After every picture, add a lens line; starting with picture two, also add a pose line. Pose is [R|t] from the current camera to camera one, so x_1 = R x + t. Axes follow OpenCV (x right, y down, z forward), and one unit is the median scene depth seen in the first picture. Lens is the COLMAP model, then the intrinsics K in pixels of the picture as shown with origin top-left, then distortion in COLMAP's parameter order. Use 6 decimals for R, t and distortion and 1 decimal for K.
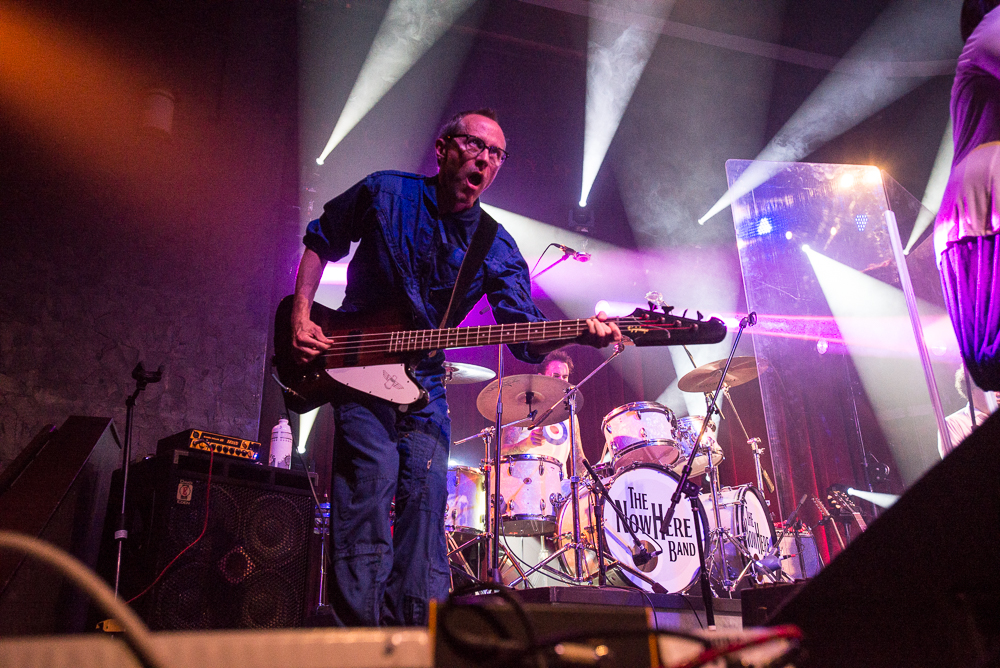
lens RADIAL K [[818.9, 0, 500.0], [0, 818.9, 334.0], [0, 0, 1]] dist [0.015862, 0.007834]
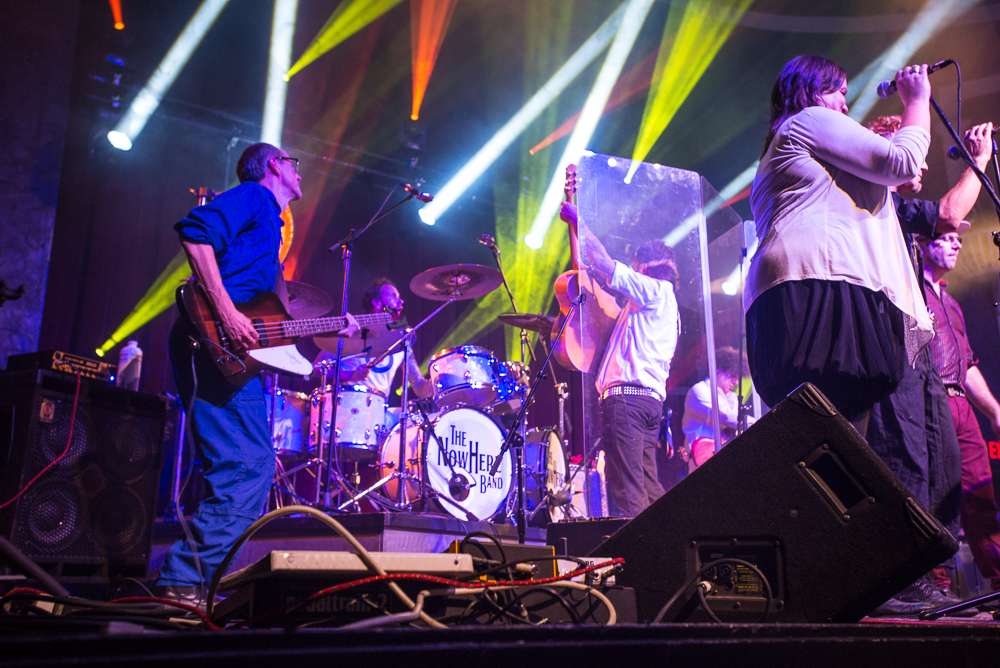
lens RADIAL K [[935.8, 0, 500.0], [0, 935.8, 334.0], [0, 0, 1]] dist [0.021310, 0.081893]
pose [[0.964613, 0.091617, 0.247242, -0.100644], [-0.121140, 0.986858, 0.106942, -0.075301], [-0.234195, -0.133109, 0.963034, -0.204096]]
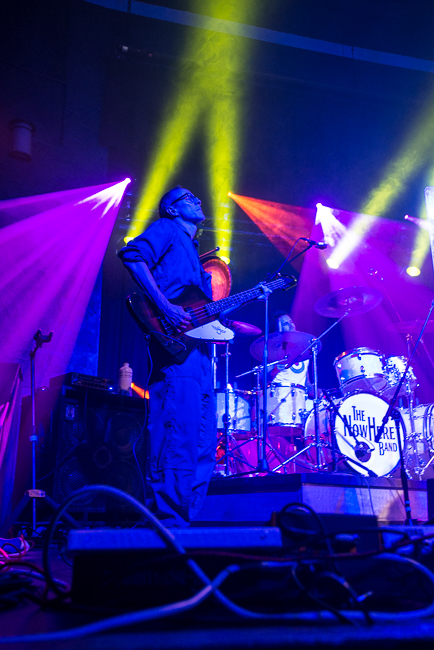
lens RADIAL K [[598.7, 0, 216.5], [0, 598.7, 333.6], [0, 0, 1]] dist [-0.009259, 0.138481]
pose [[0.998105, -0.001154, -0.061520, -0.022902], [0.006820, 0.995738, 0.091969, -0.046799], [0.061151, -0.092215, 0.993860, -0.086724]]
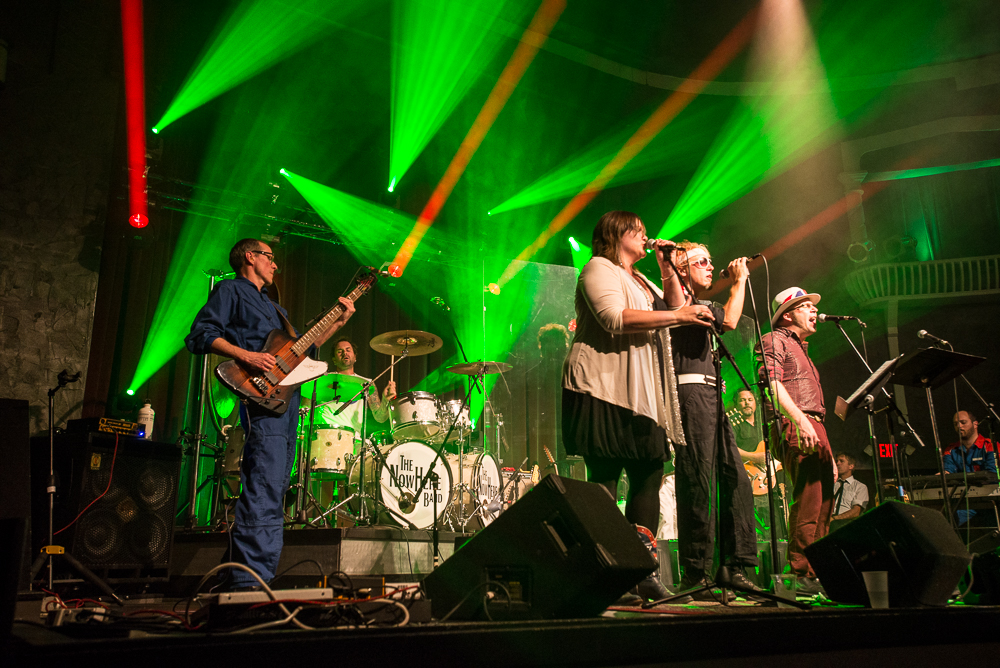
lens RADIAL K [[863.4, 0, 500.0], [0, 863.4, 334.0], [0, 0, 1]] dist [-0.003266, 0.093771]
pose [[0.966874, 0.079401, 0.242589, -0.059022], [-0.110001, 0.987221, 0.115301, -0.216154], [-0.230334, -0.138166, 0.963253, -0.467088]]
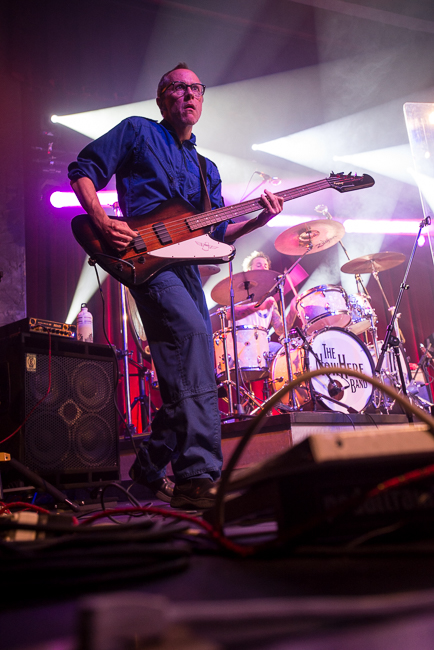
lens RADIAL K [[598.7, 0, 216.5], [0, 598.7, 333.6], [0, 0, 1]] dist [-0.009259, 0.138481]
pose [[0.994452, -0.050626, 0.092204, -0.122707], [0.035889, 0.987263, 0.154995, -0.000144], [-0.098876, -0.150826, 0.983603, -0.008184]]
